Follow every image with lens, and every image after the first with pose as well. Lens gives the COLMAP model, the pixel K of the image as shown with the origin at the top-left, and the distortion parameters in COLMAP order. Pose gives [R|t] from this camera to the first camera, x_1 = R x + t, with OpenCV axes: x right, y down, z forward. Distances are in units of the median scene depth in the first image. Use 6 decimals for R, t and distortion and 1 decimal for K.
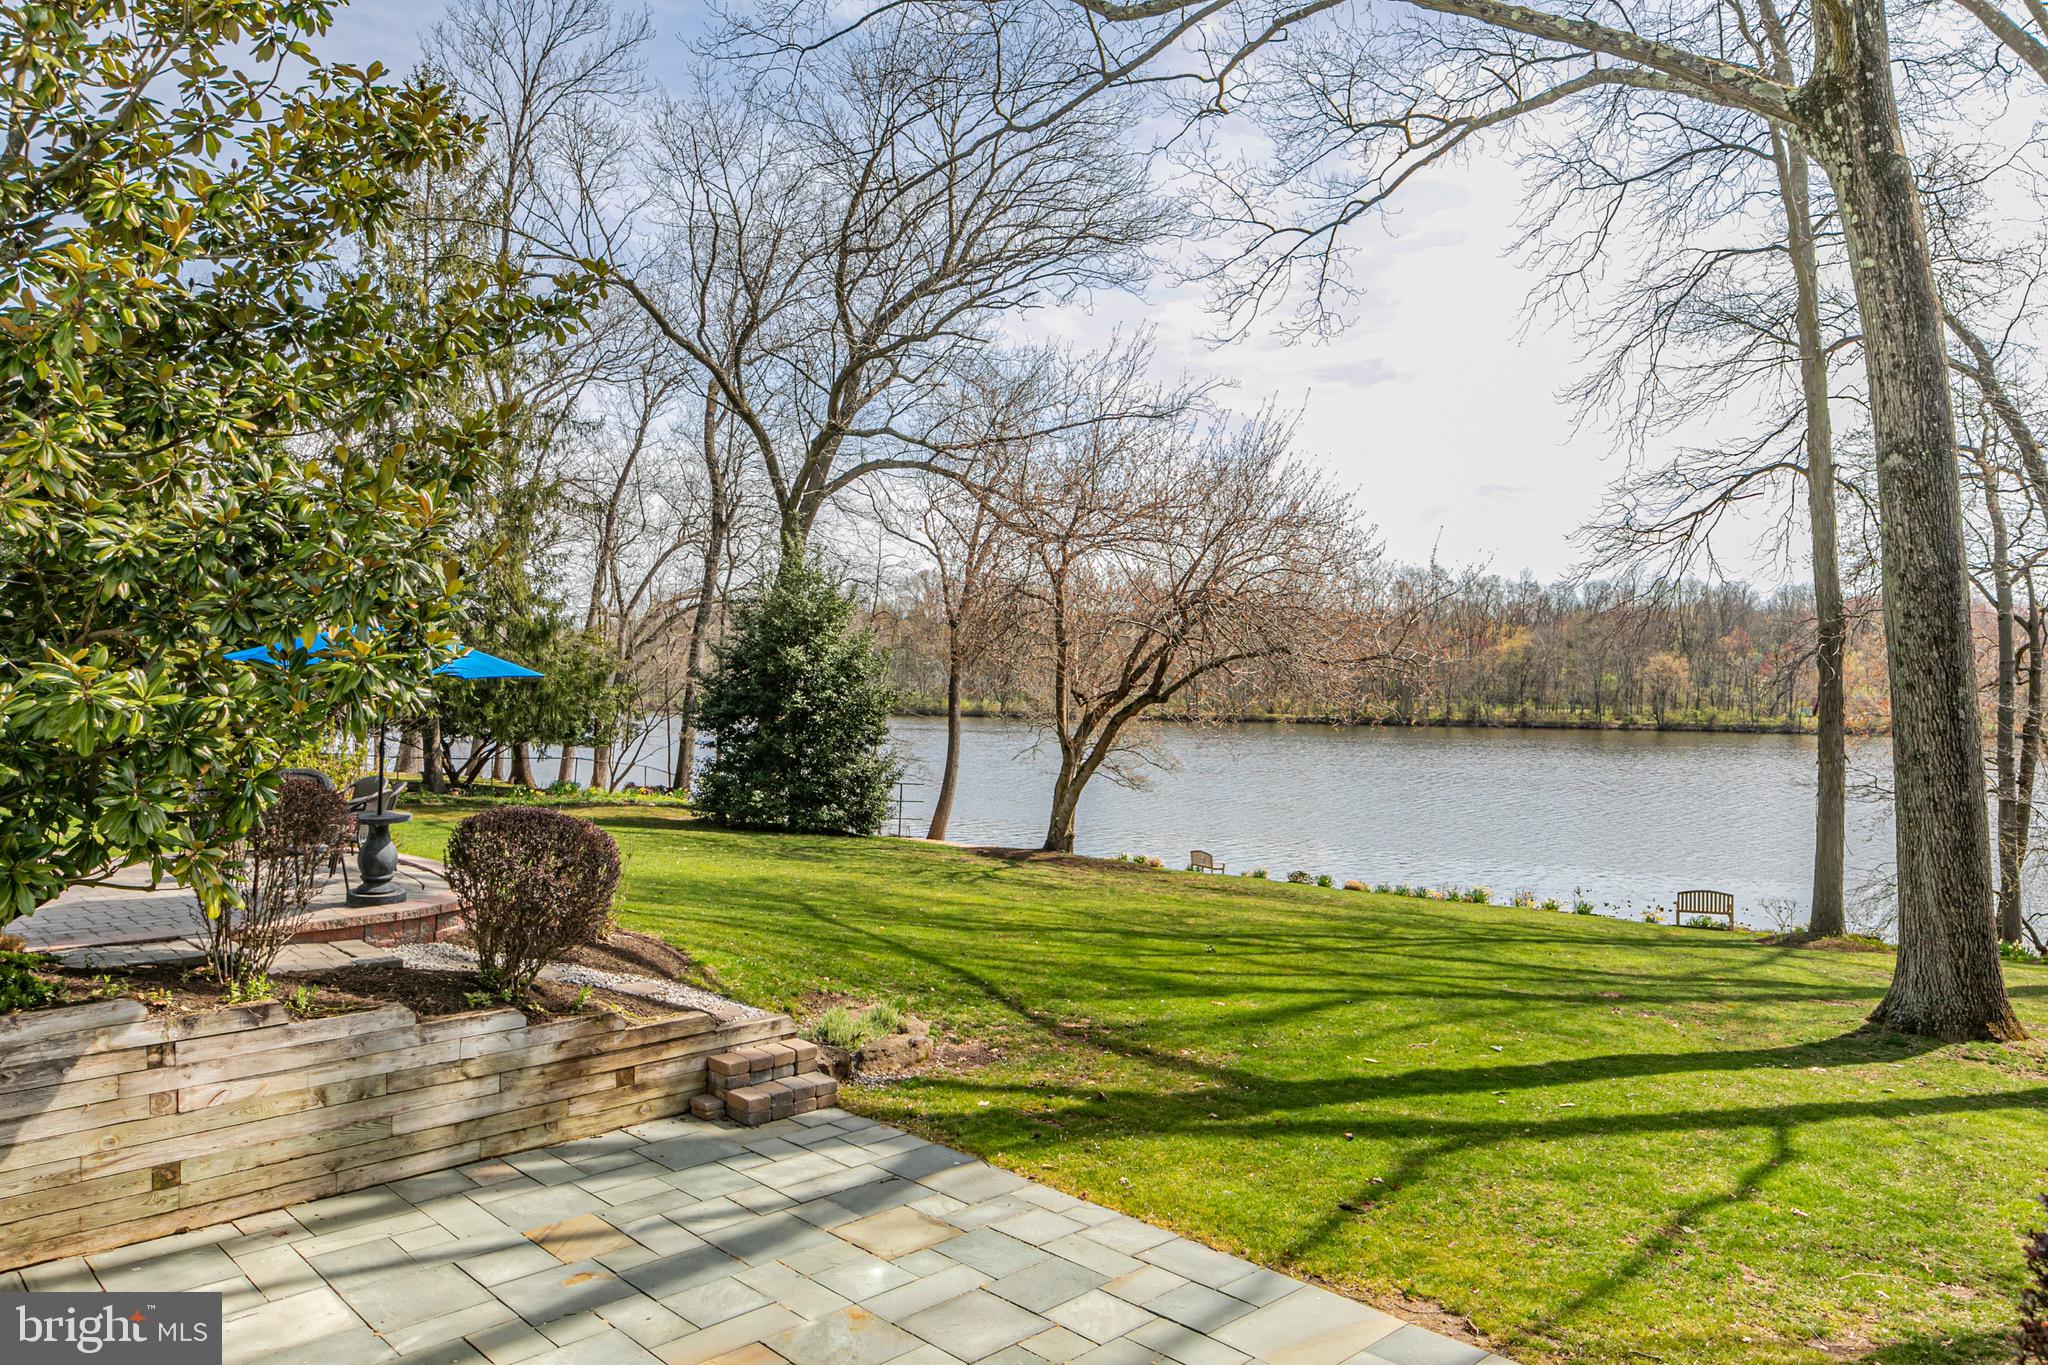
lens RADIAL K [[1440.9, 0, 1024.5], [0, 1440.9, 679.0], [0, 0, 1]] dist [-0.002718, -0.000055]
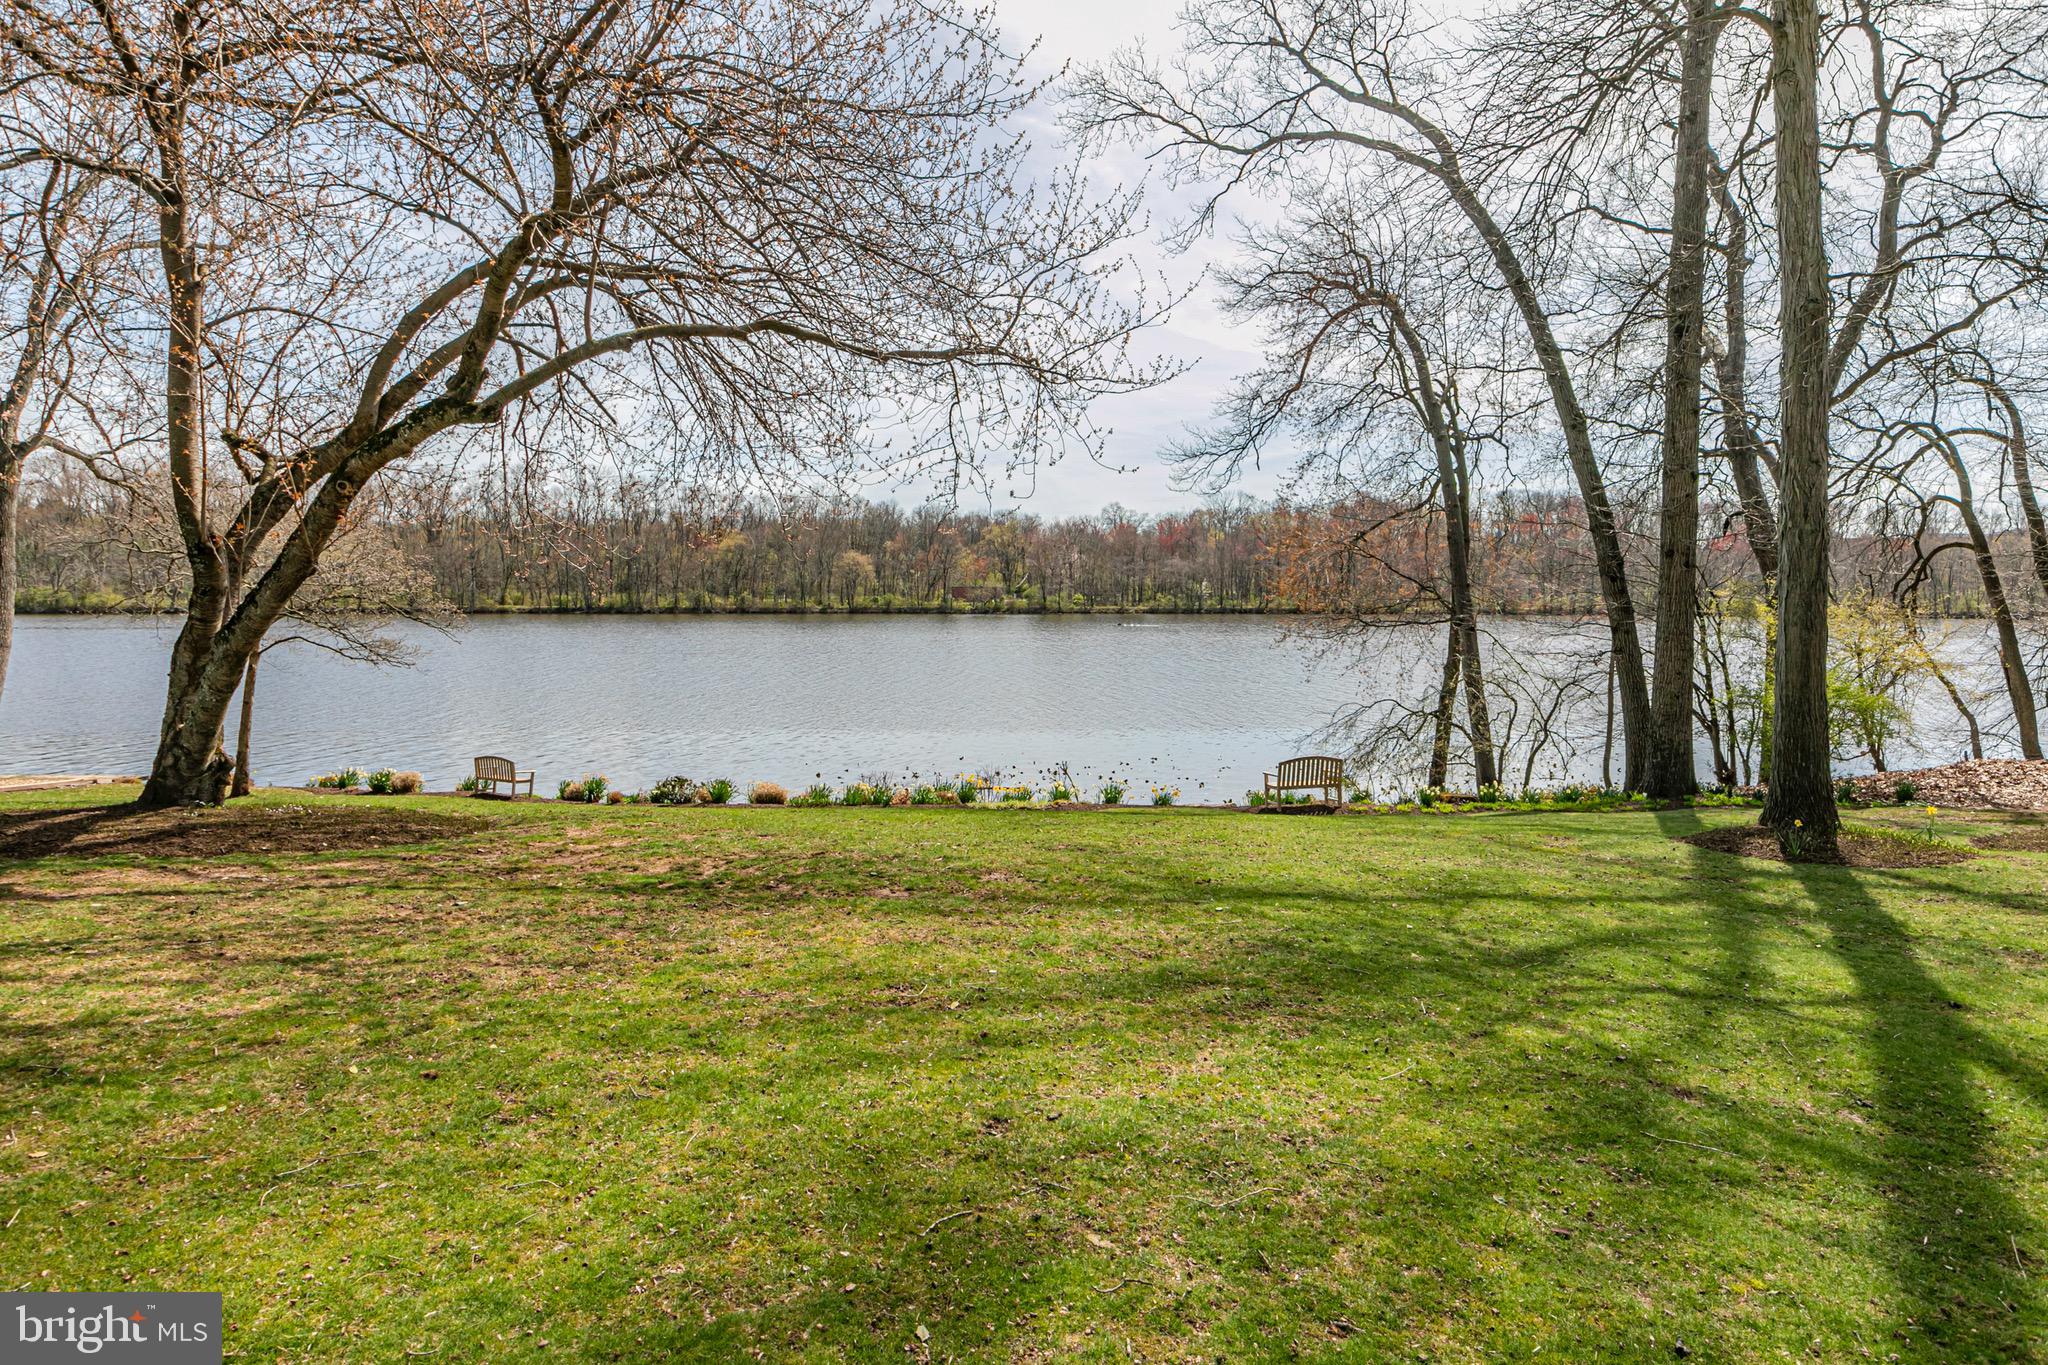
lens RADIAL K [[1114.5, 0, 1072.7], [0, 1114.5, 608.9], [0, 0, 1]] dist [-0.000223, -0.000134]
pose [[0.792349, -0.014336, 0.609900, 0.029787], [0.001360, 0.999763, 0.021733, 0.053716], [-0.610067, -0.016390, 0.792180, 0.562522]]
